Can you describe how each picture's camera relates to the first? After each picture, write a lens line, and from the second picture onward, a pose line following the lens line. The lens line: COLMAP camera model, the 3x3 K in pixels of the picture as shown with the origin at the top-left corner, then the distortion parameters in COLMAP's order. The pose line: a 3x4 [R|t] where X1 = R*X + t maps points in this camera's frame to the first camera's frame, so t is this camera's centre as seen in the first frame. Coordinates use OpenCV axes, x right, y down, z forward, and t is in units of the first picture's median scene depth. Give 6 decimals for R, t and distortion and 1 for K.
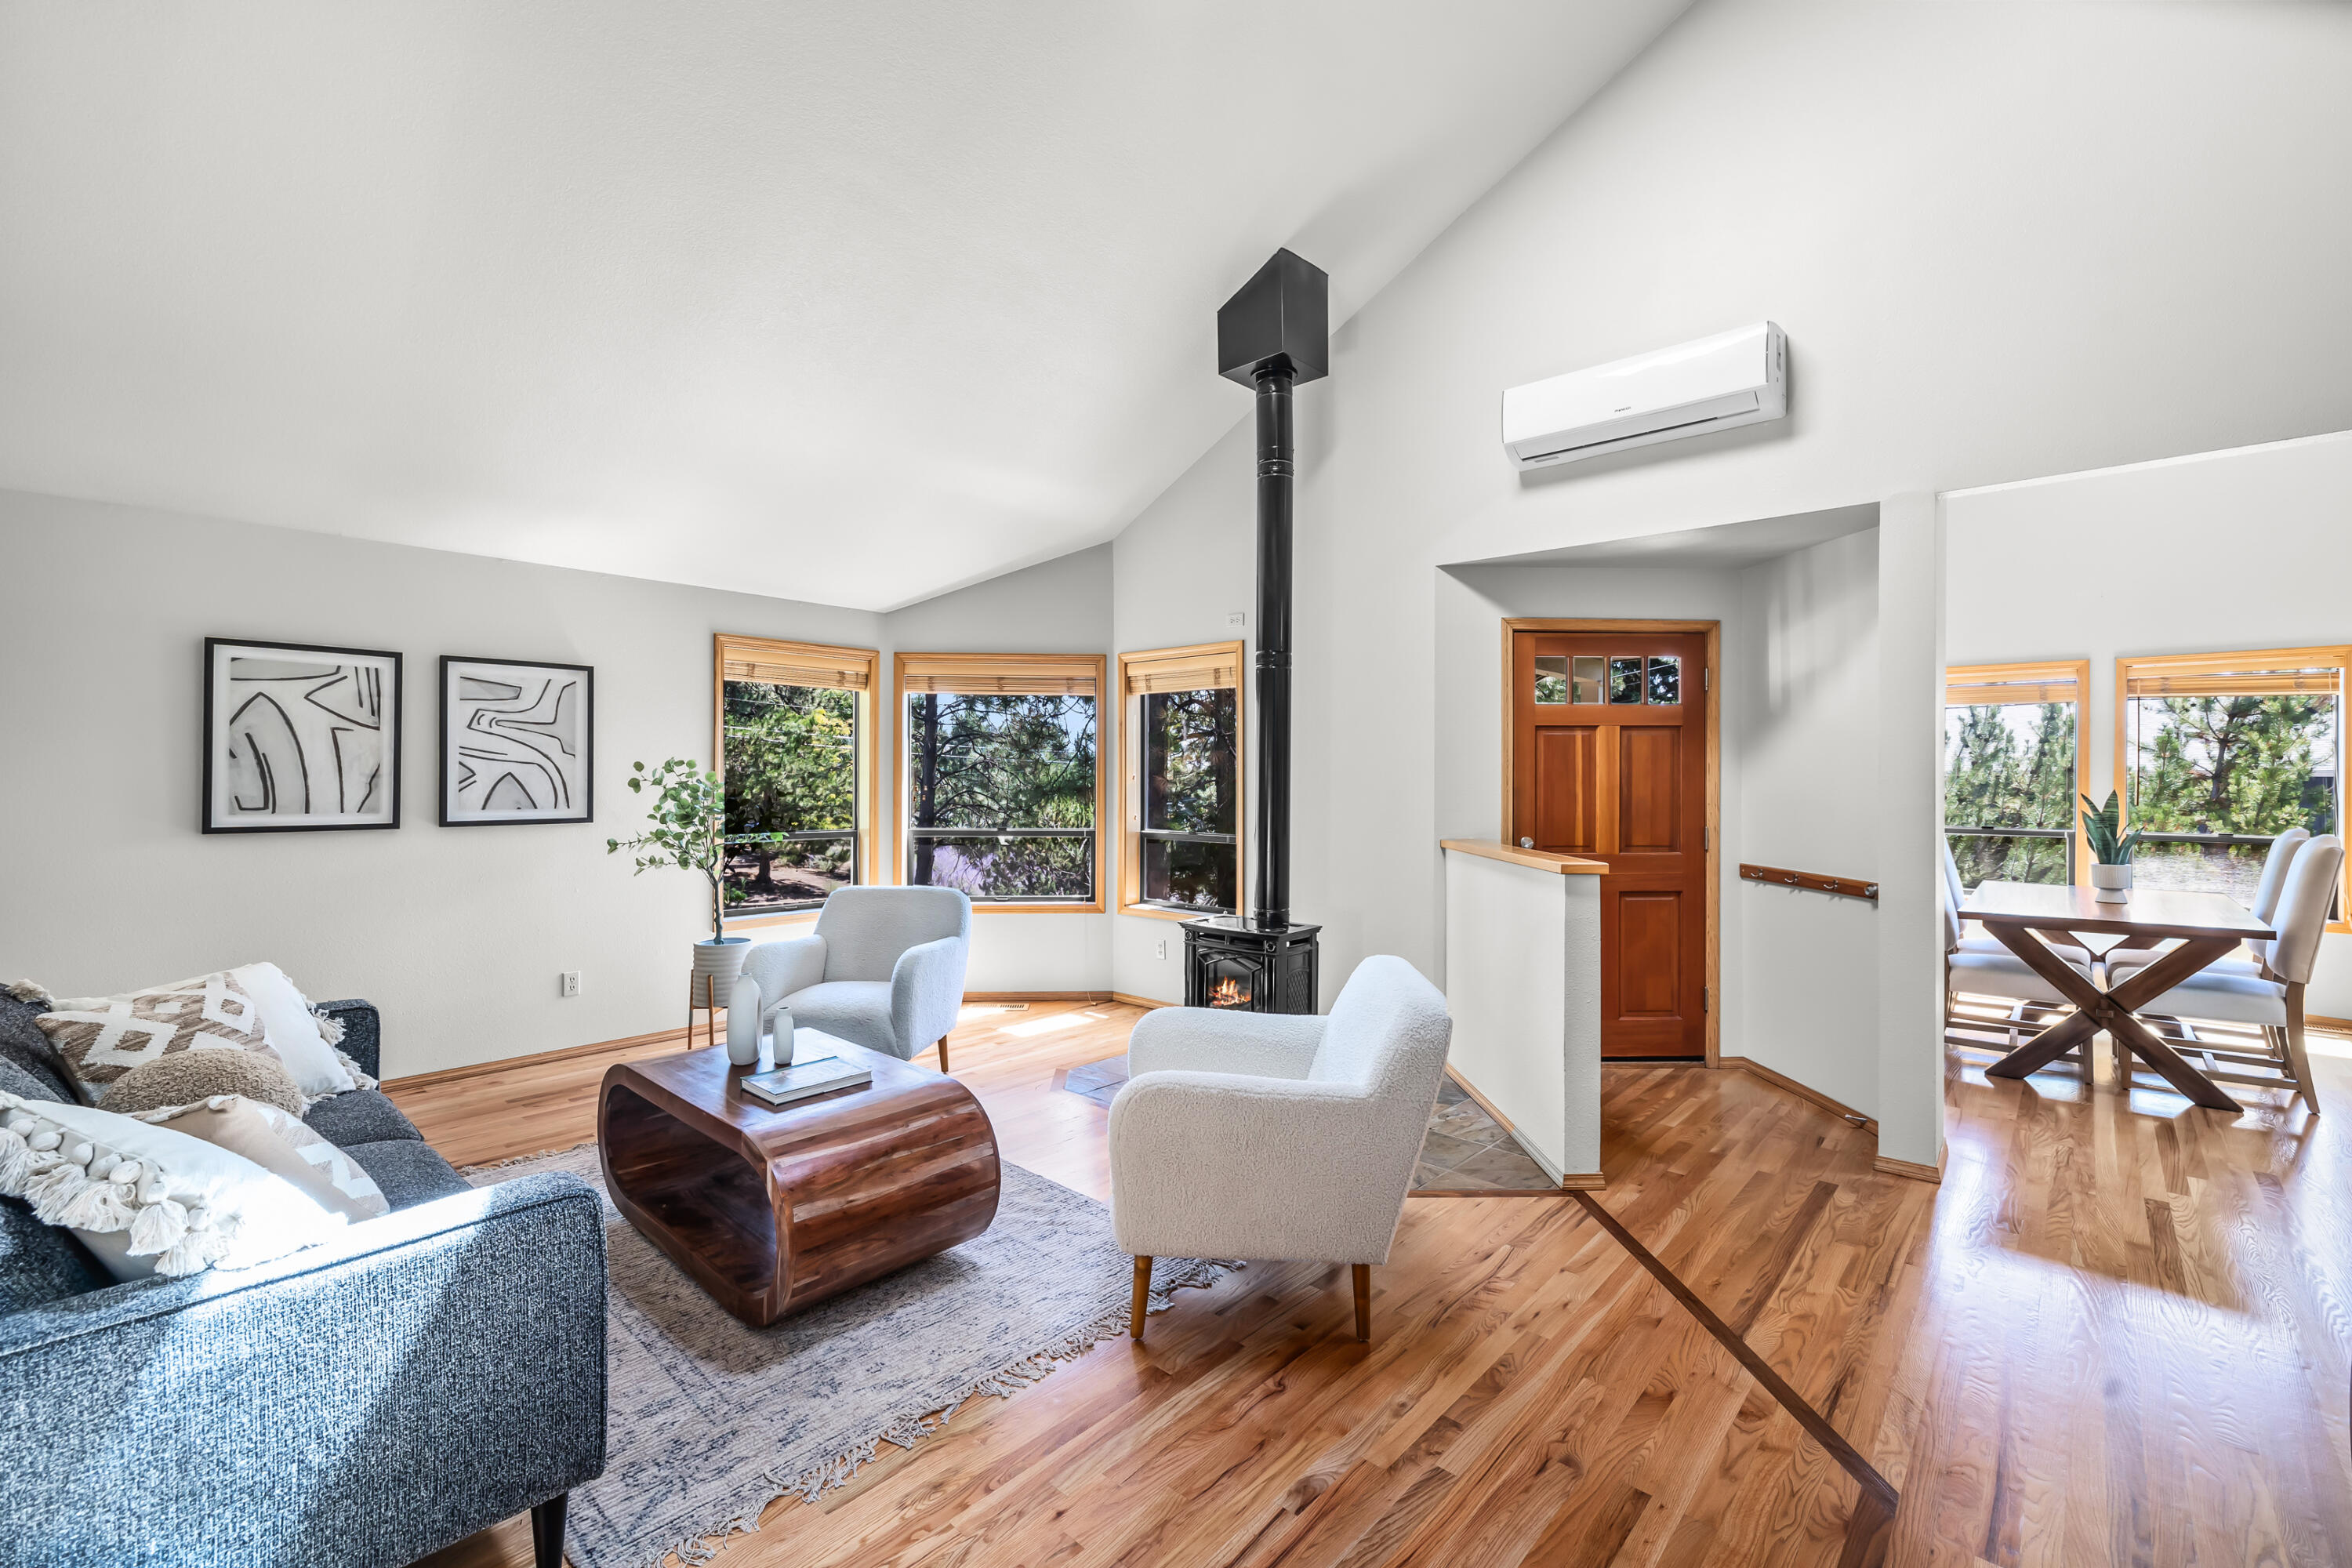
lens RADIAL K [[909.6, 0, 1176.0], [0, 909.6, 784.0], [0, 0, 1]] dist [-0.000049, 0.000084]
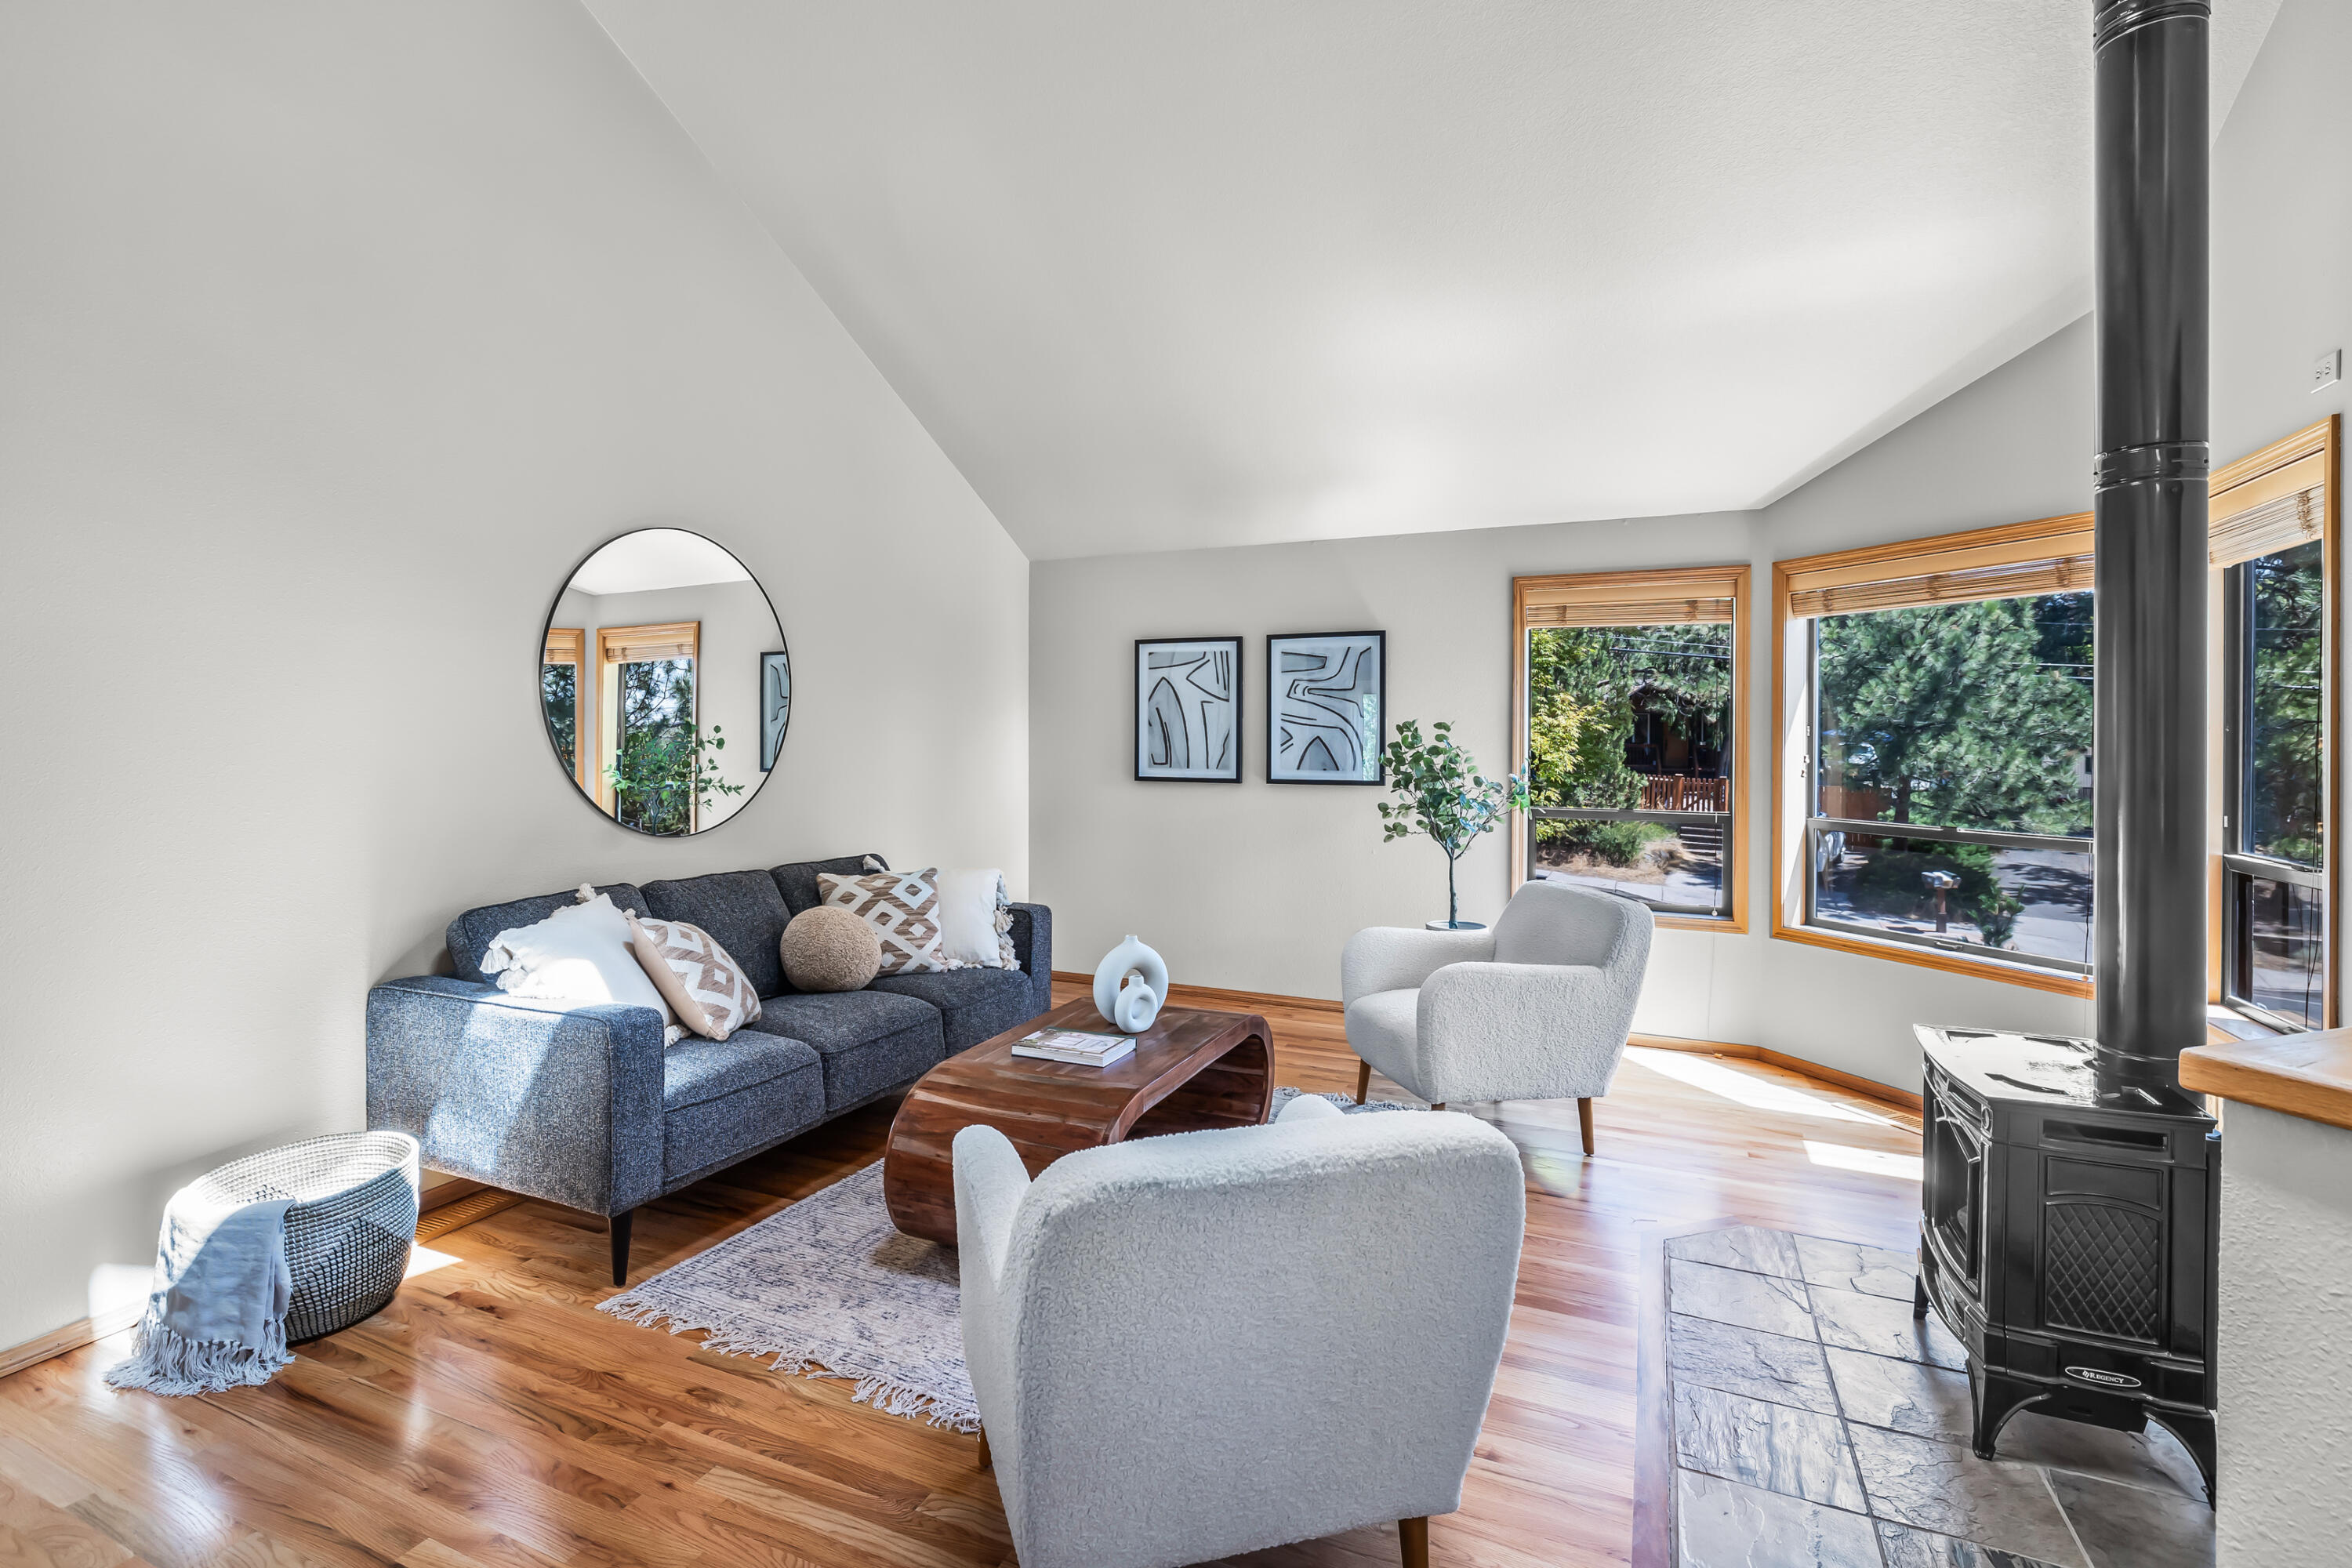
lens RADIAL K [[1077.3, 0, 1177.4], [0, 1077.3, 742.6], [0, 0, 1]] dist [-0.001071, 0.000754]
pose [[0.357393, 0.003607, -0.933947, 0.443712], [-0.009419, 0.999956, 0.000257, -0.004110], [0.933907, 0.008705, 0.357411, 0.416089]]
